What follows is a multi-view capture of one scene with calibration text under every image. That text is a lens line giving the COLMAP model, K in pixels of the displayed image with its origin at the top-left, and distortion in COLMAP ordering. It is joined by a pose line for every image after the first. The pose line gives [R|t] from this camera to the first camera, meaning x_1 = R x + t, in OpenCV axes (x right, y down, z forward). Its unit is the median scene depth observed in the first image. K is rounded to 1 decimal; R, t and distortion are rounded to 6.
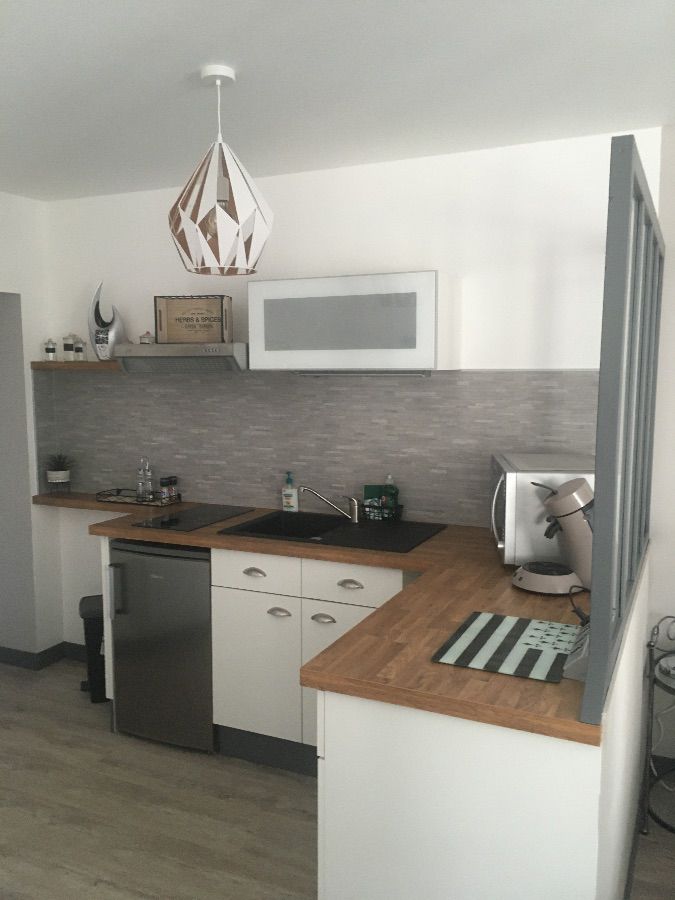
lens RADIAL K [[769.1, 0, 333.7], [0, 769.1, 446.0], [0, 0, 1]] dist [0.093492, -0.117090]
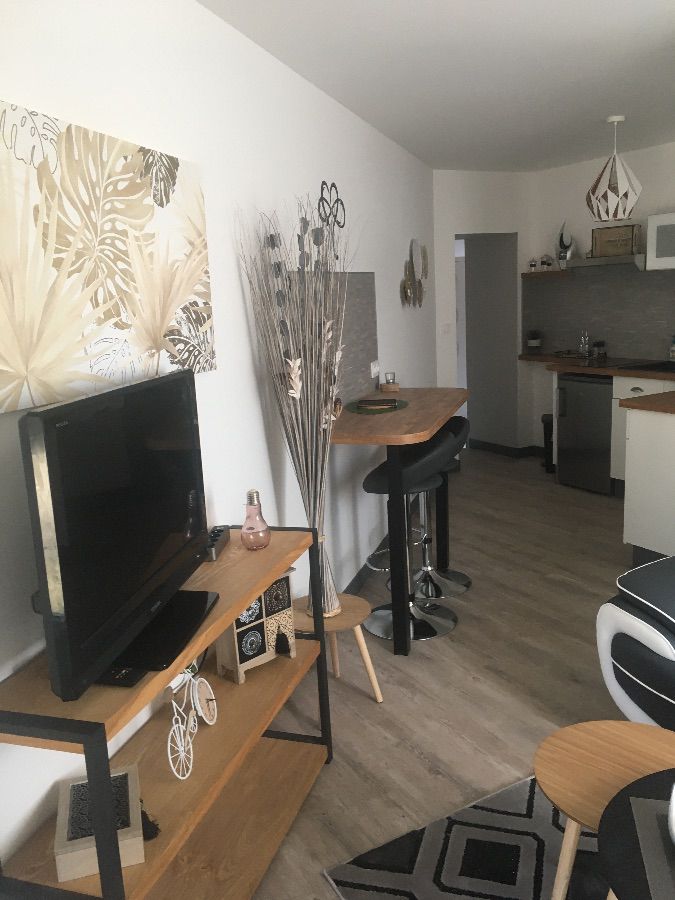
lens RADIAL K [[769.1, 0, 333.7], [0, 769.1, 446.0], [0, 0, 1]] dist [0.093492, -0.117090]
pose [[0.817279, 0.078101, -0.570925, 0.310832], [-0.012905, 0.993005, 0.117368, 0.082782], [0.576098, -0.088555, 0.812570, -0.735101]]
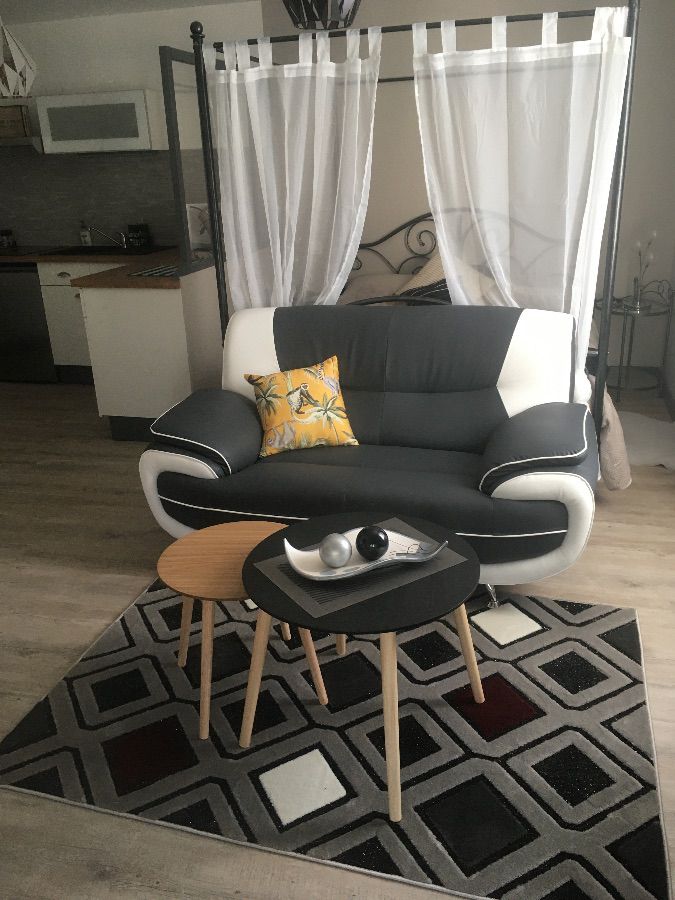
lens RADIAL K [[769.1, 0, 333.7], [0, 769.1, 446.0], [0, 0, 1]] dist [0.093492, -0.117090]
pose [[0.984418, -0.093824, 0.148723, 0.184490], [0.053944, 0.966112, 0.252424, 0.111750], [-0.167366, -0.240468, 0.956119, -0.823516]]
